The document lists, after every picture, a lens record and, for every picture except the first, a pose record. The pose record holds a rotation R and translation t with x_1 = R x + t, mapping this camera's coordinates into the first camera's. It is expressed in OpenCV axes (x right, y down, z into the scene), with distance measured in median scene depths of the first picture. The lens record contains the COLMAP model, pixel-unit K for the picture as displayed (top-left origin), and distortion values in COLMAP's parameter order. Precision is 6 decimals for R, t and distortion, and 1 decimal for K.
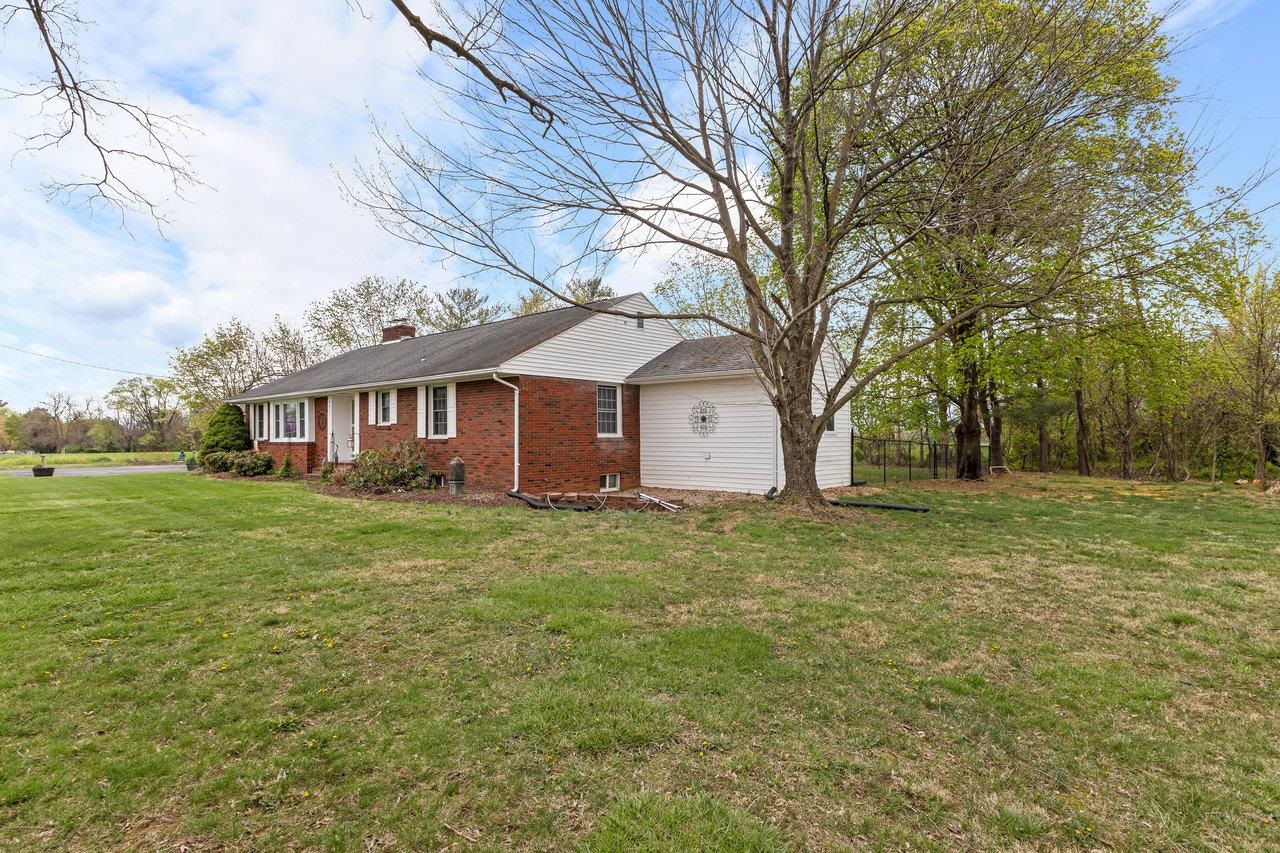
lens RADIAL K [[643.1, 0, 638.1], [0, 643.1, 429.2], [0, 0, 1]] dist [-0.002644, -0.000263]
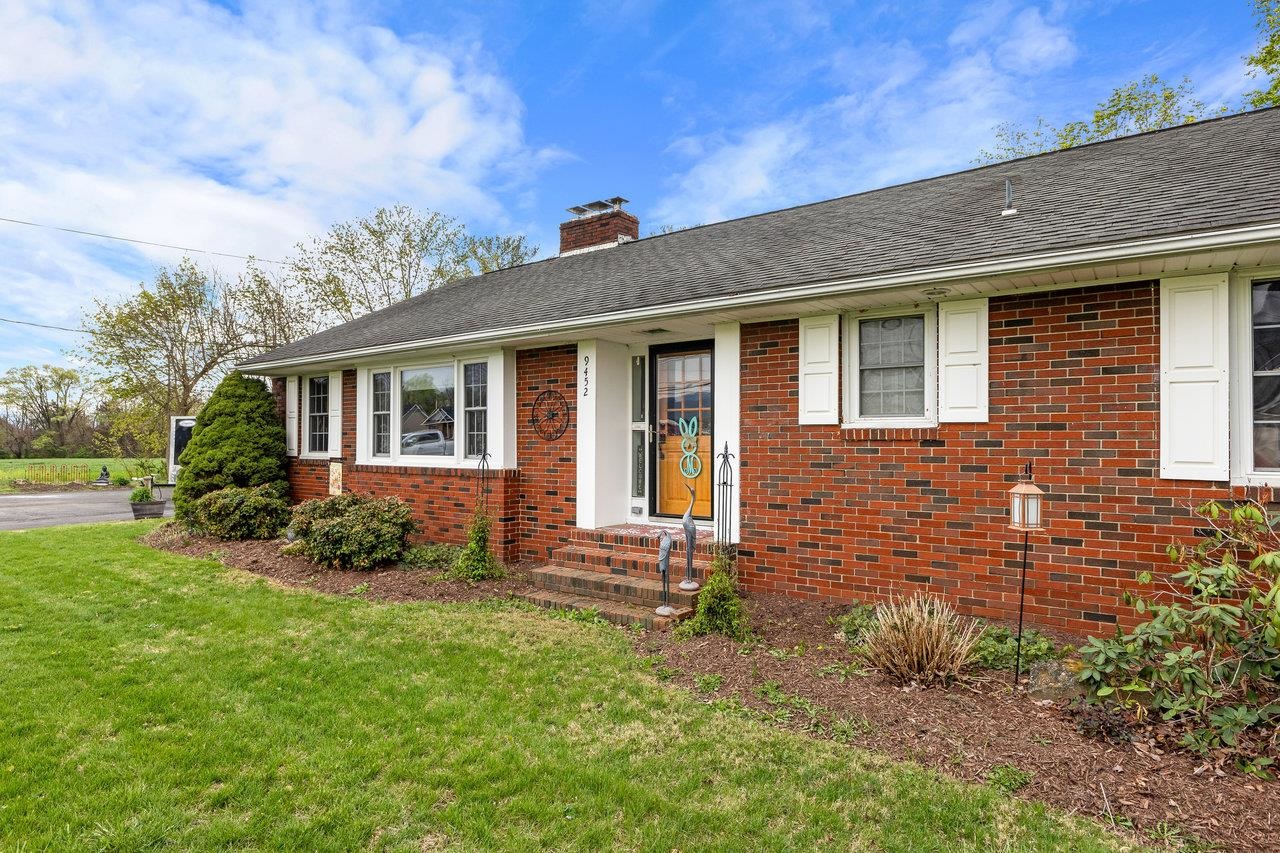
lens RADIAL K [[735.7, 0, 642.9], [0, 735.7, 427.6], [0, 0, 1]] dist [-0.017733, 0.000269]
pose [[0.999203, 0.012382, 0.037949, -0.323154], [-0.011919, 0.999852, -0.012399, 0.000014], [-0.038097, 0.011936, 0.999203, 0.415361]]
